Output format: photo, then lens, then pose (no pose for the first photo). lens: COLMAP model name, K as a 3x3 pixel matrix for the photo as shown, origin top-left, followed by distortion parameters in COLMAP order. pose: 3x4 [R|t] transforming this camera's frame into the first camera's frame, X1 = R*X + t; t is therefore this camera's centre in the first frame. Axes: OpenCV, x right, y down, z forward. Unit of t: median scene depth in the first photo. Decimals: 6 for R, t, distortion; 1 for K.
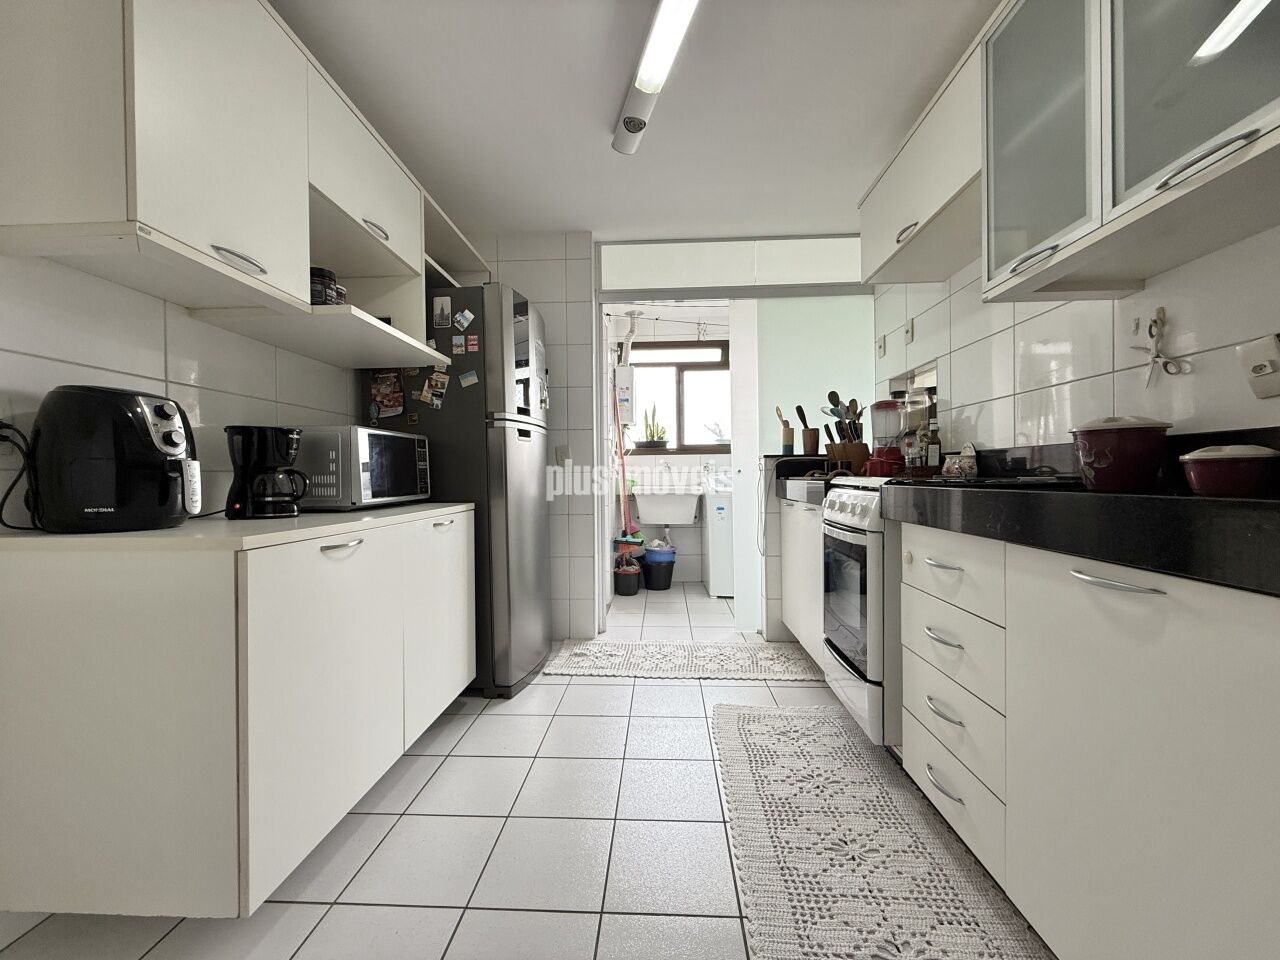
lens RADIAL K [[510.8, 0, 635.9], [0, 510.8, 470.8], [0, 0, 1]] dist [0.001427, -0.000326]
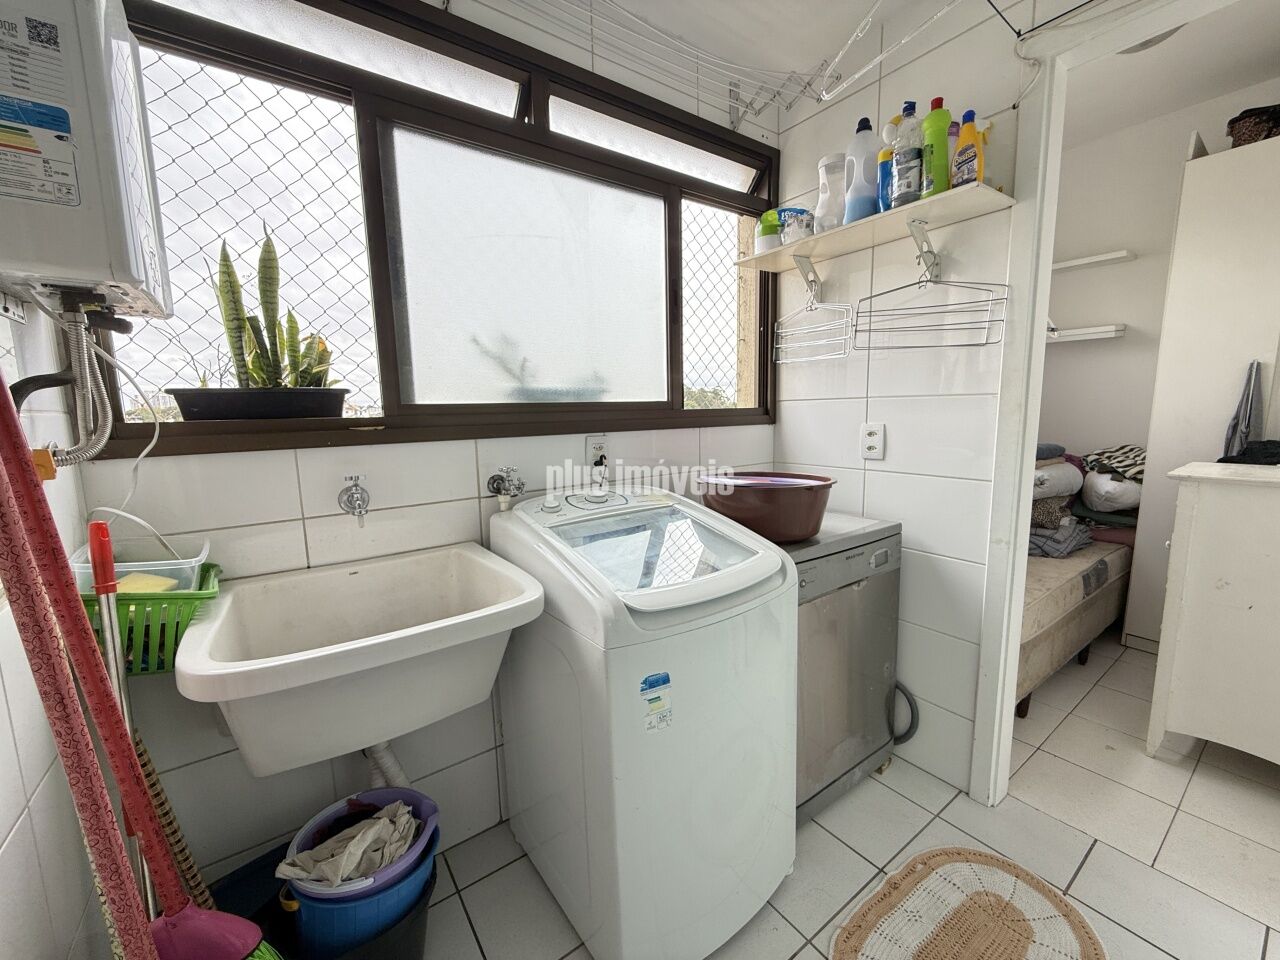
lens RADIAL K [[510.8, 0, 636.3], [0, 510.8, 474.5], [0, 0, 1]] dist [0.001427, -0.000326]
pose [[0.796632, -0.076297, 0.599631, 0.021612], [0.028017, 0.995597, 0.089457, -0.034517], [-0.603816, -0.054465, 0.795261, 0.703839]]
